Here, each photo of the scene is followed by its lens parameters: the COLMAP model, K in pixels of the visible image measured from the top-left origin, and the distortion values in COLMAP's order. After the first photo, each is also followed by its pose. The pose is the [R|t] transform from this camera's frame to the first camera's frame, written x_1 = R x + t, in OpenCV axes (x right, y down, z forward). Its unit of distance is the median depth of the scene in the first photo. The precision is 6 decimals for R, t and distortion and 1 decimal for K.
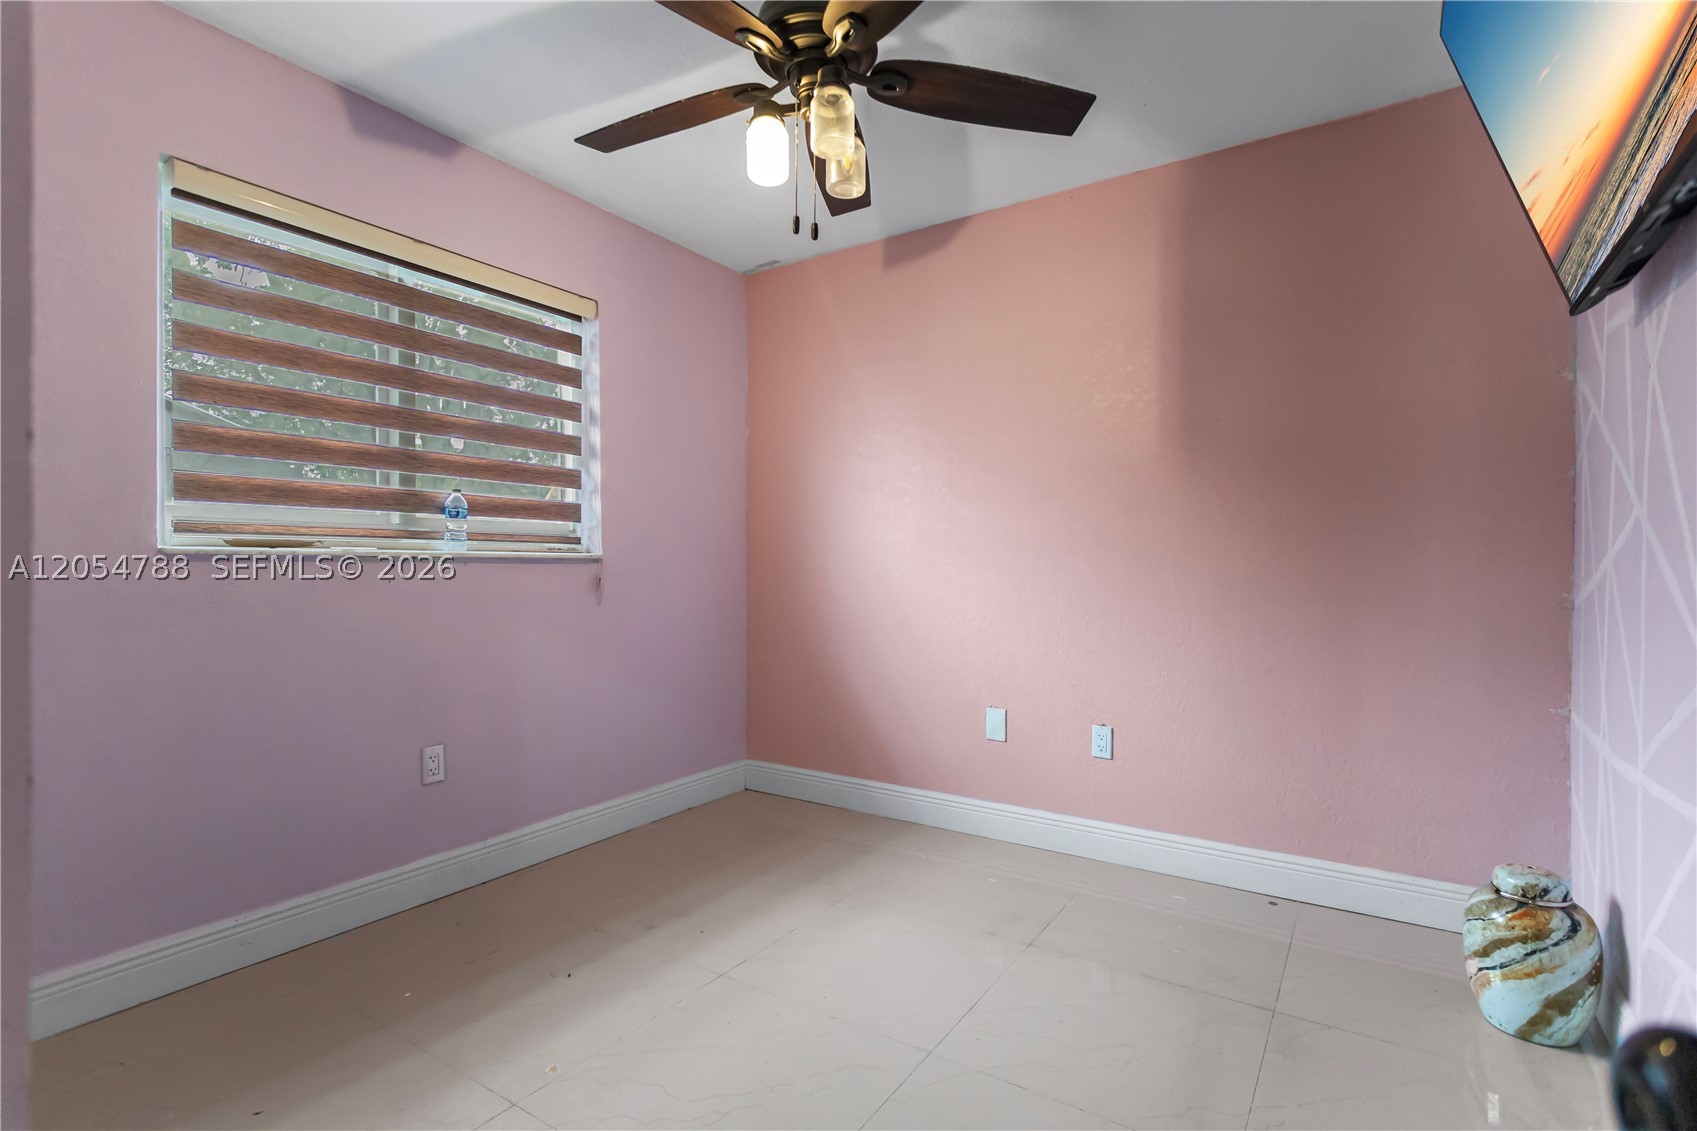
lens RADIAL K [[827.5, 0, 844.8], [0, 827.5, 559.3], [0, 0, 1]] dist [-0.002651, -0.000362]
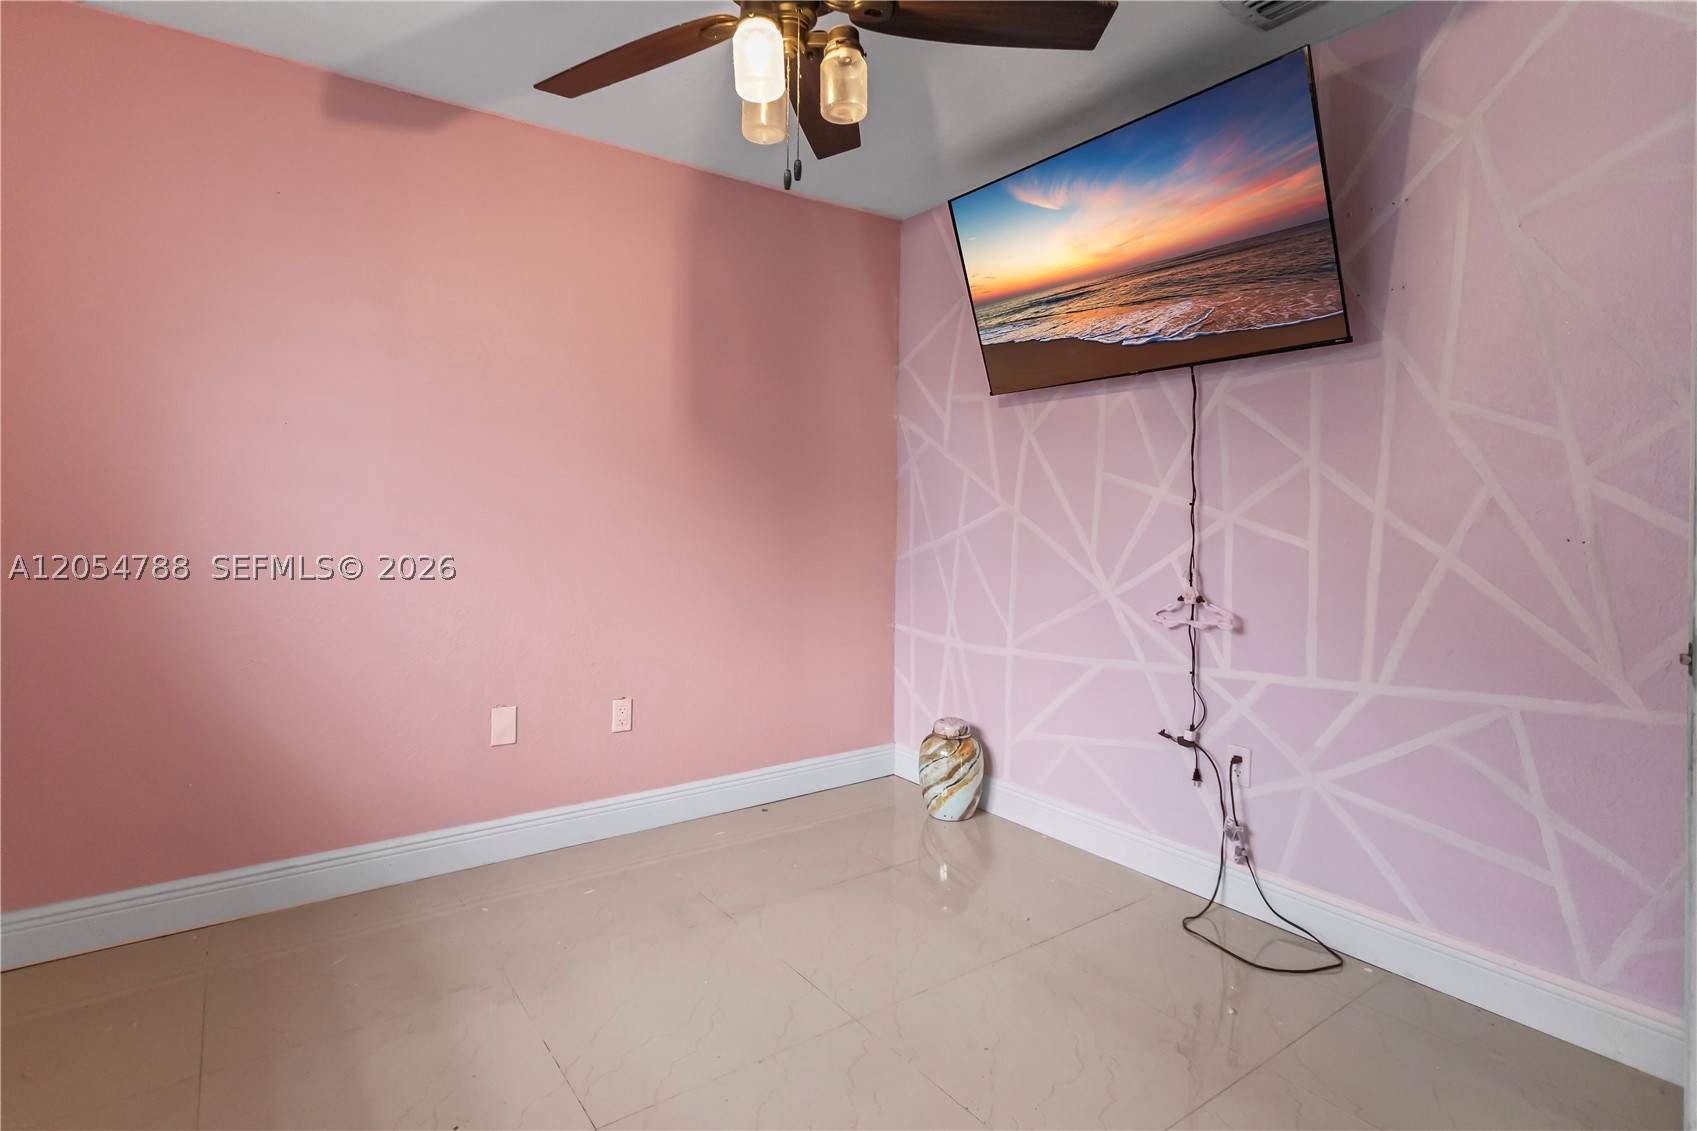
lens RADIAL K [[850.3, 0, 845.4], [0, 850.3, 514.1], [0, 0, 1]] dist [0.001400, 0.000164]
pose [[0.347199, 0.003239, 0.937786, -0.575315], [-0.010170, 0.999948, 0.000312, -0.025366], [-0.937736, -0.009645, 0.347214, 0.409112]]
